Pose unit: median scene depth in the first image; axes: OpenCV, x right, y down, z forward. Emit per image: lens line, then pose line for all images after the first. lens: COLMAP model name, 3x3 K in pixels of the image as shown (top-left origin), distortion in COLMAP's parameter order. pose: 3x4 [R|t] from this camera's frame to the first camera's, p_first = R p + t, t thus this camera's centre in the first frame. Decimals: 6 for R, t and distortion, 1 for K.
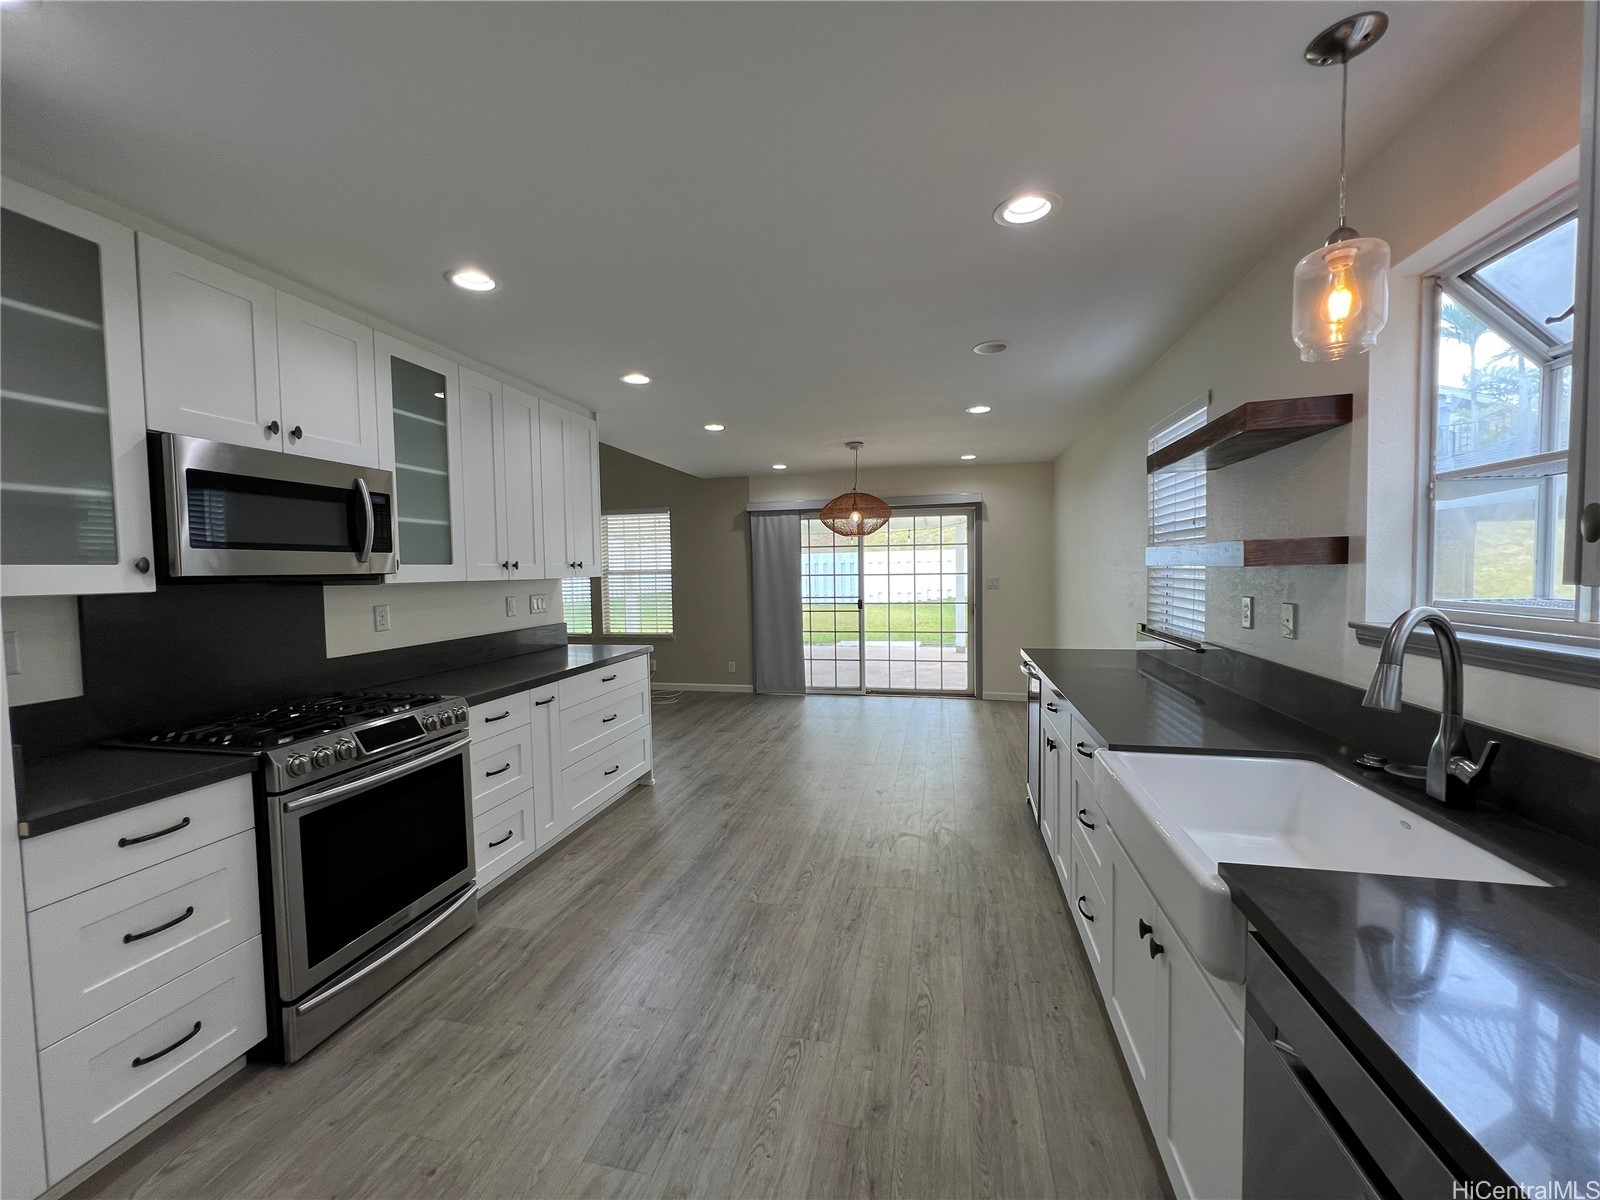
lens RADIAL K [[638.8, 0, 800.0], [0, 638.8, 600.0], [0, 0, 1]] dist [-0.003026, 0.000518]
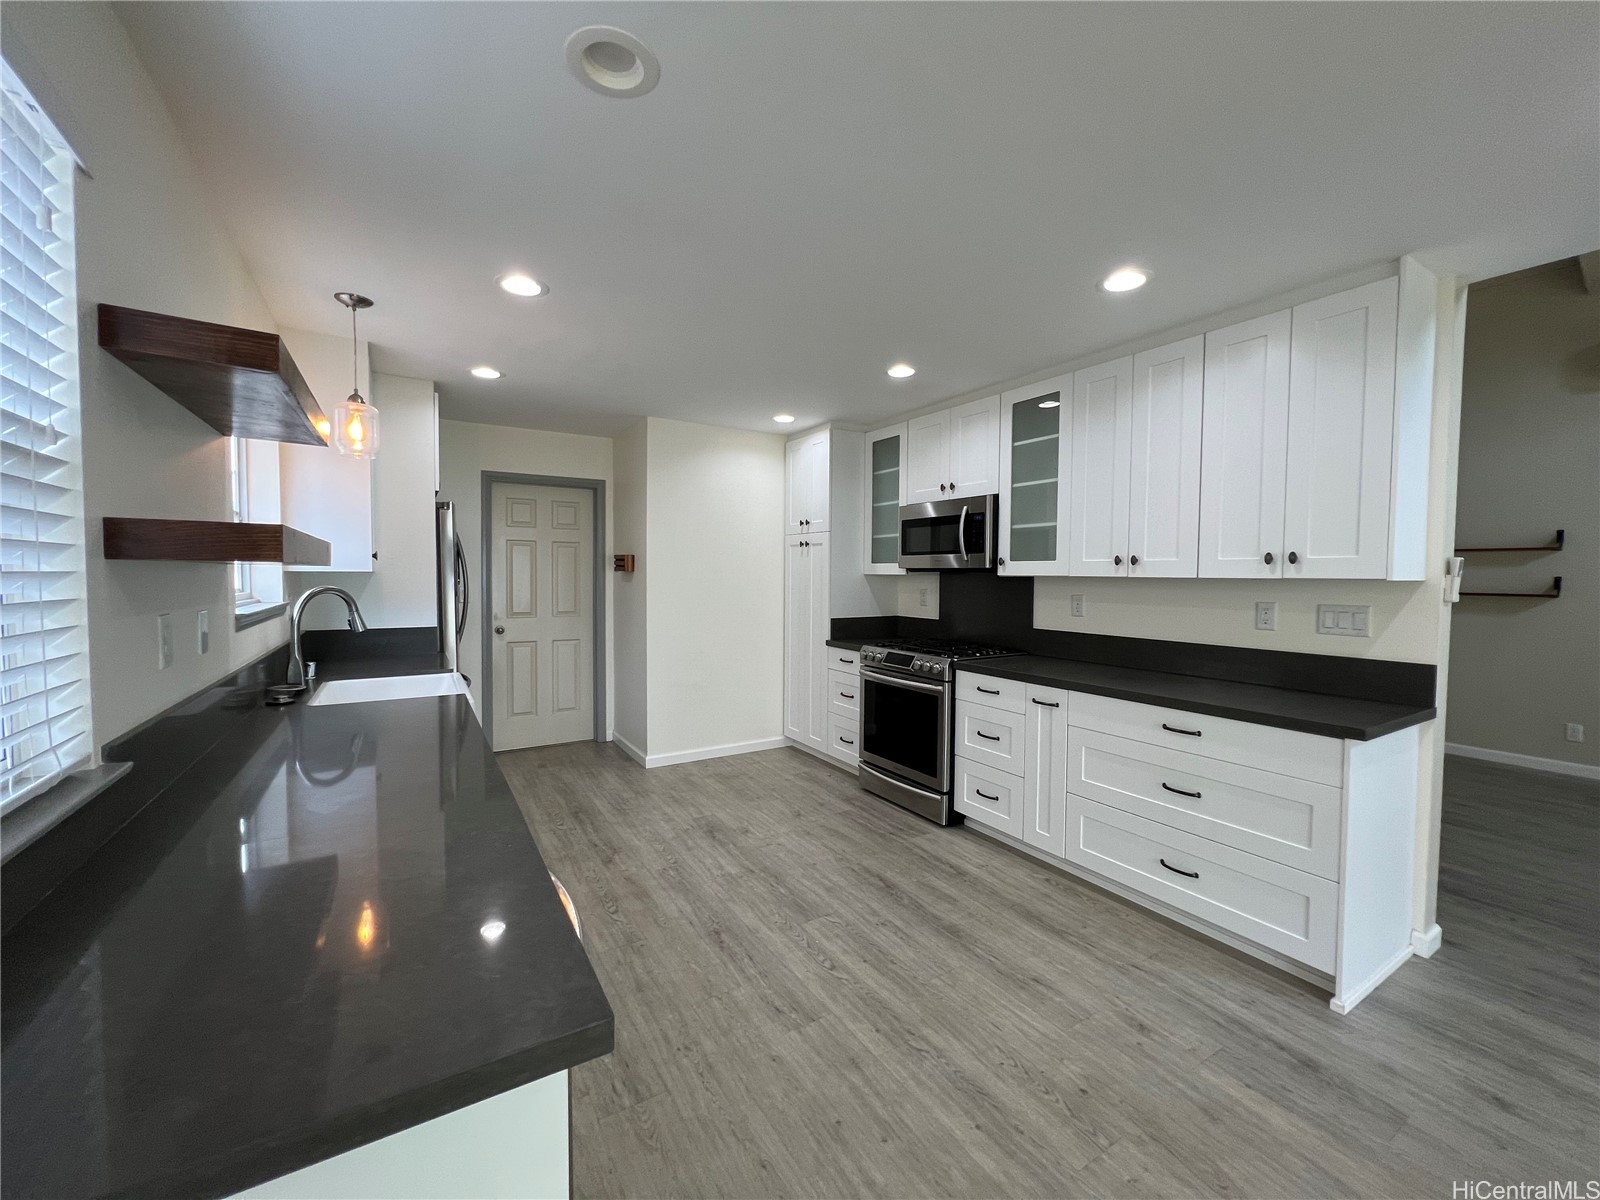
lens RADIAL K [[638.8, 0, 800.0], [0, 638.8, 600.0], [0, 0, 1]] dist [-0.003026, 0.000518]
pose [[-0.715801, 0.042233, -0.697026, 0.718313], [-0.029972, 0.995391, 0.091090, -0.098048], [0.697661, 0.086094, -0.711236, 1.932118]]
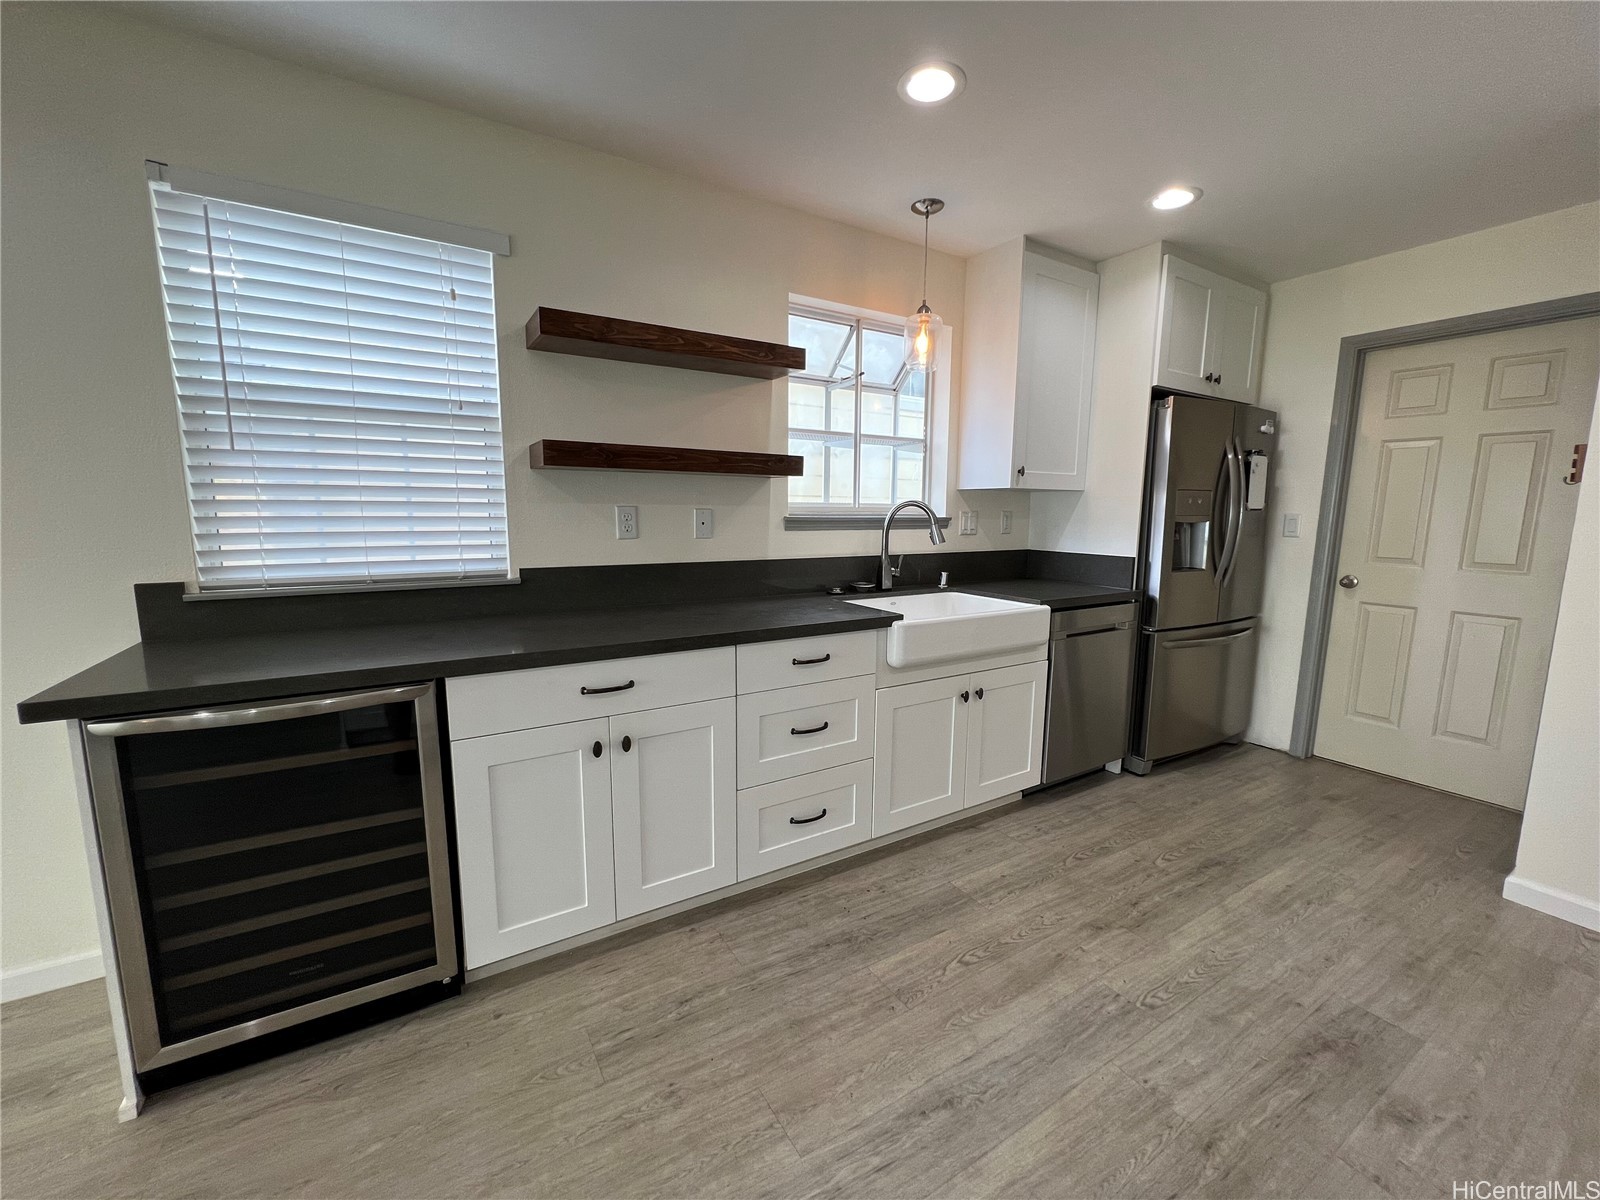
lens RADIAL K [[638.8, 0, 800.0], [0, 638.8, 600.0], [0, 0, 1]] dist [-0.003026, 0.000518]
pose [[-0.694695, -0.087351, 0.713980, -0.210962], [0.041217, 0.986134, 0.160751, -0.010348], [-0.718122, 0.141101, -0.681462, 1.559999]]
